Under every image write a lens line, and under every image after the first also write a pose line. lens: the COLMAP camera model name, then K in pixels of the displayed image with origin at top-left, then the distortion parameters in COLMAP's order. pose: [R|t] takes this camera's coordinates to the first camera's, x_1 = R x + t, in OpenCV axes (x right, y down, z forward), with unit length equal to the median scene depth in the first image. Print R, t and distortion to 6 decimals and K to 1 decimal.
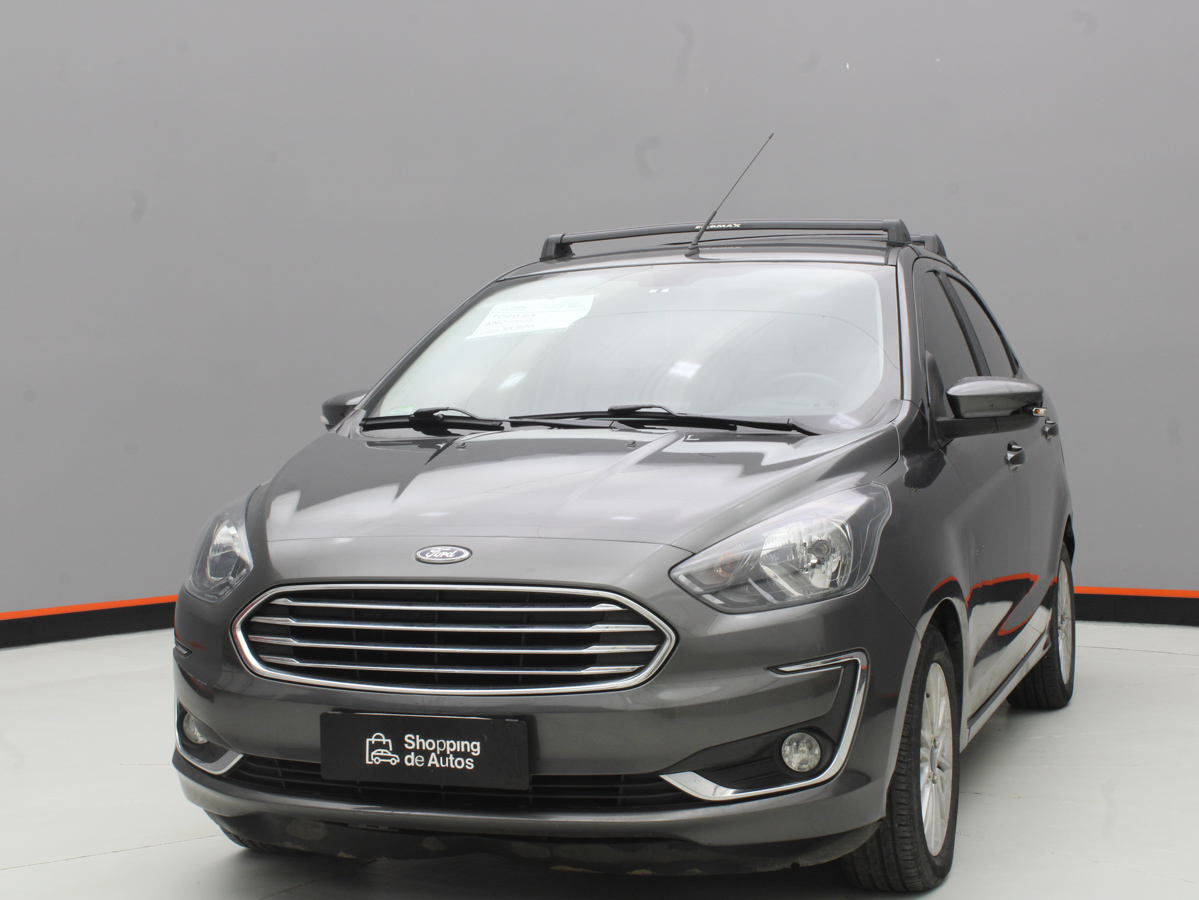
lens RADIAL K [[2005.3, 0, 599.5], [0, 2005.3, 450.0], [0, 0, 1]] dist [-0.053078, -0.103191]
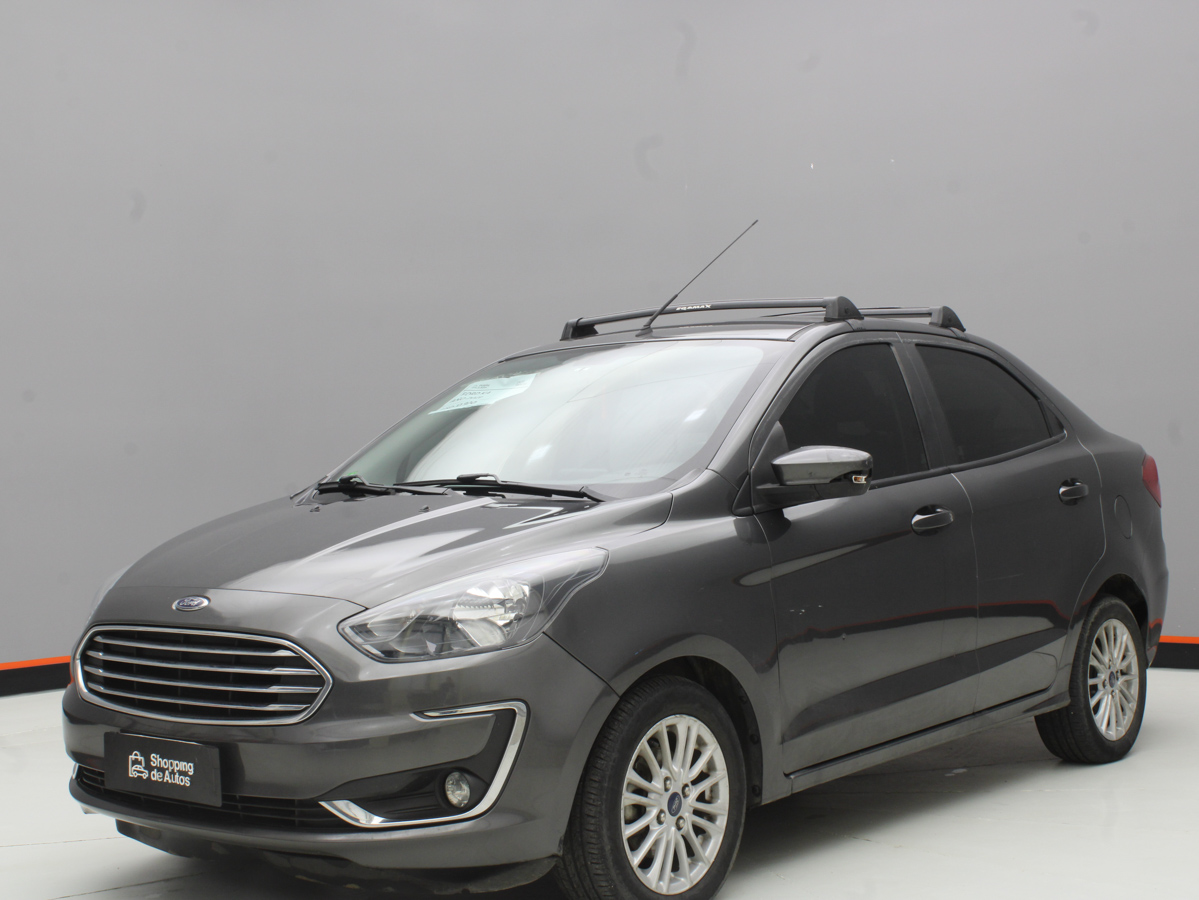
lens RADIAL K [[1793.3, 0, 599.5], [0, 1793.3, 450.0], [0, 0, 1]] dist [-0.026053, -0.127939]
pose [[0.939747, -0.004360, -0.341843, 0.517777], [-0.003765, 0.999726, -0.023102, -0.015348], [0.341850, 0.022997, 0.939473, 0.085654]]
